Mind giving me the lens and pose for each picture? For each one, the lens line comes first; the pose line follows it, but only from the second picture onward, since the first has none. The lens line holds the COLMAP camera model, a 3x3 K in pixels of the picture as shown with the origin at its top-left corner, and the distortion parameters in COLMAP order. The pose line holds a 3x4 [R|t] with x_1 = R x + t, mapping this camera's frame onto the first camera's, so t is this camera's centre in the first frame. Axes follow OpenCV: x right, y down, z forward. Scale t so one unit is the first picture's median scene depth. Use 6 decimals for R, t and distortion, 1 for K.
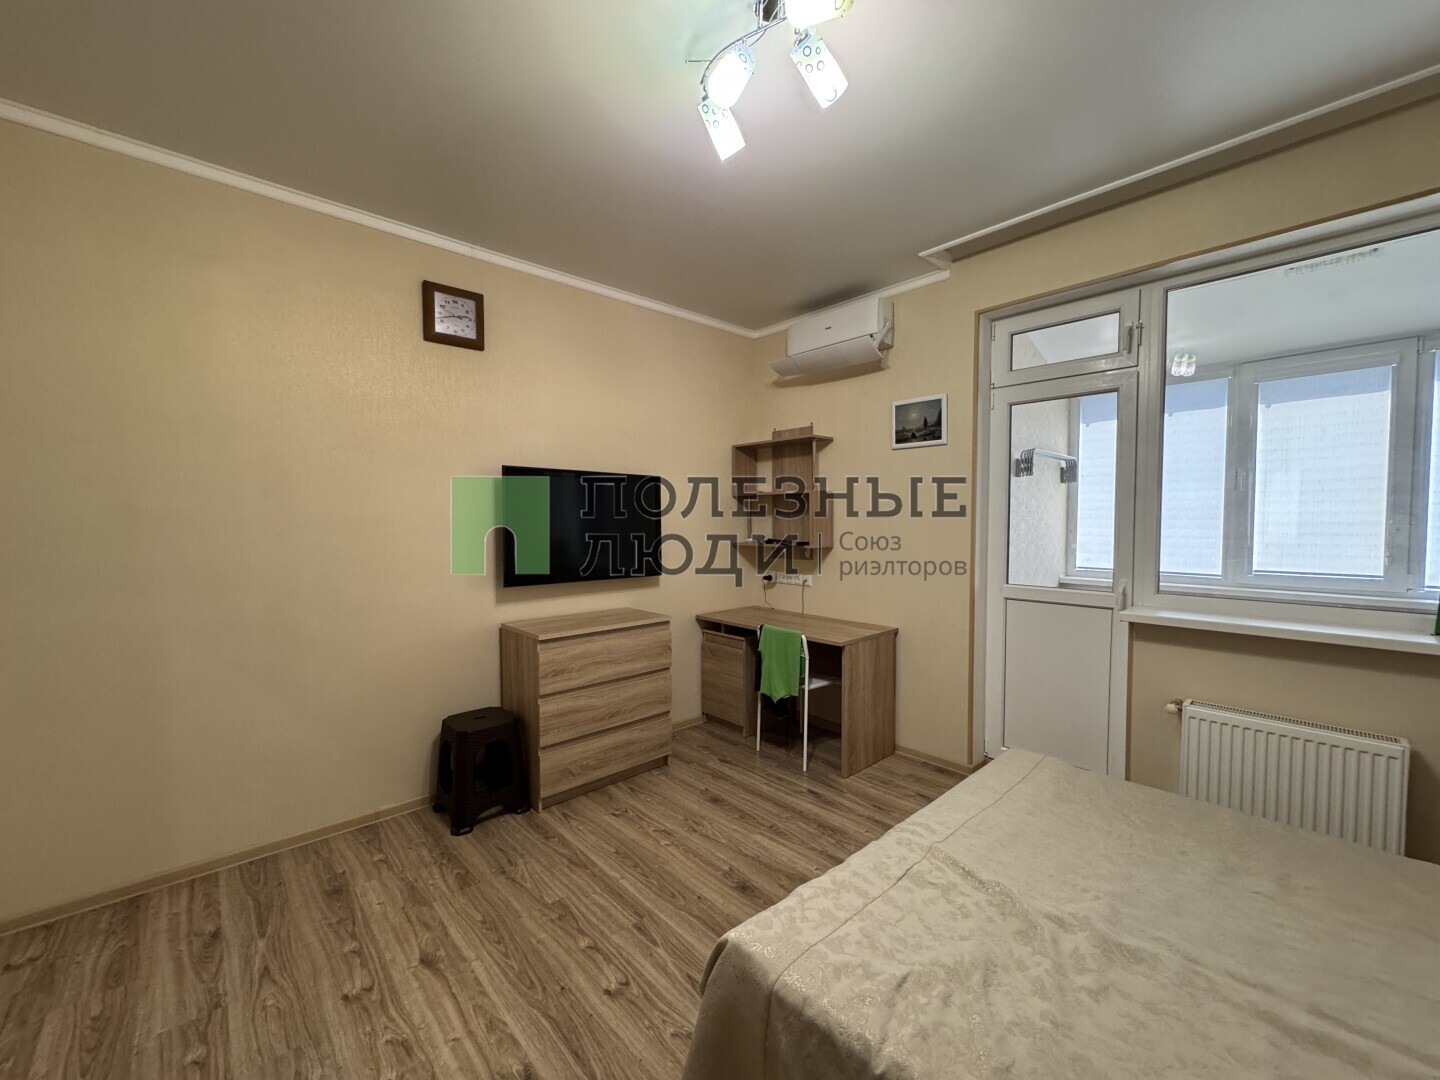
lens RADIAL K [[573.7, 0, 718.6], [0, 573.7, 538.7], [0, 0, 1]] dist [0.000029, 0.000072]
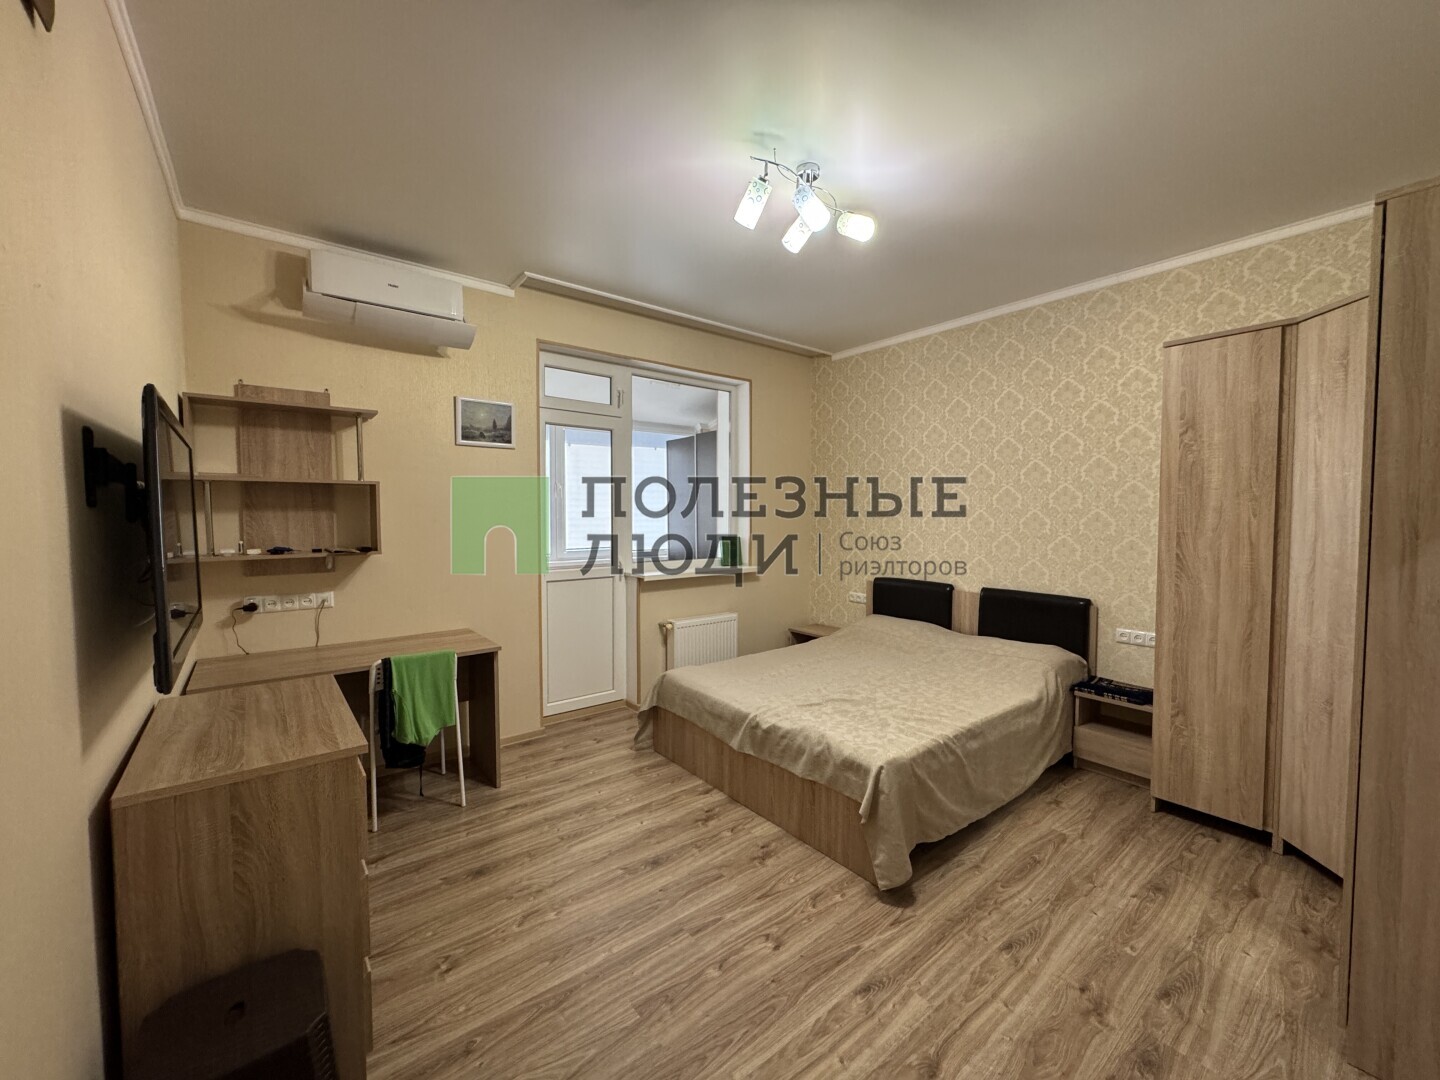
lens RADIAL K [[573.7, 0, 718.4], [0, 573.7, 538.2], [0, 0, 1]] dist [0.000029, 0.000072]
pose [[0.071368, -0.042724, 0.996535, -0.850423], [0.034809, 0.998580, 0.040319, -0.030800], [-0.996843, 0.031811, 0.072754, 0.673996]]
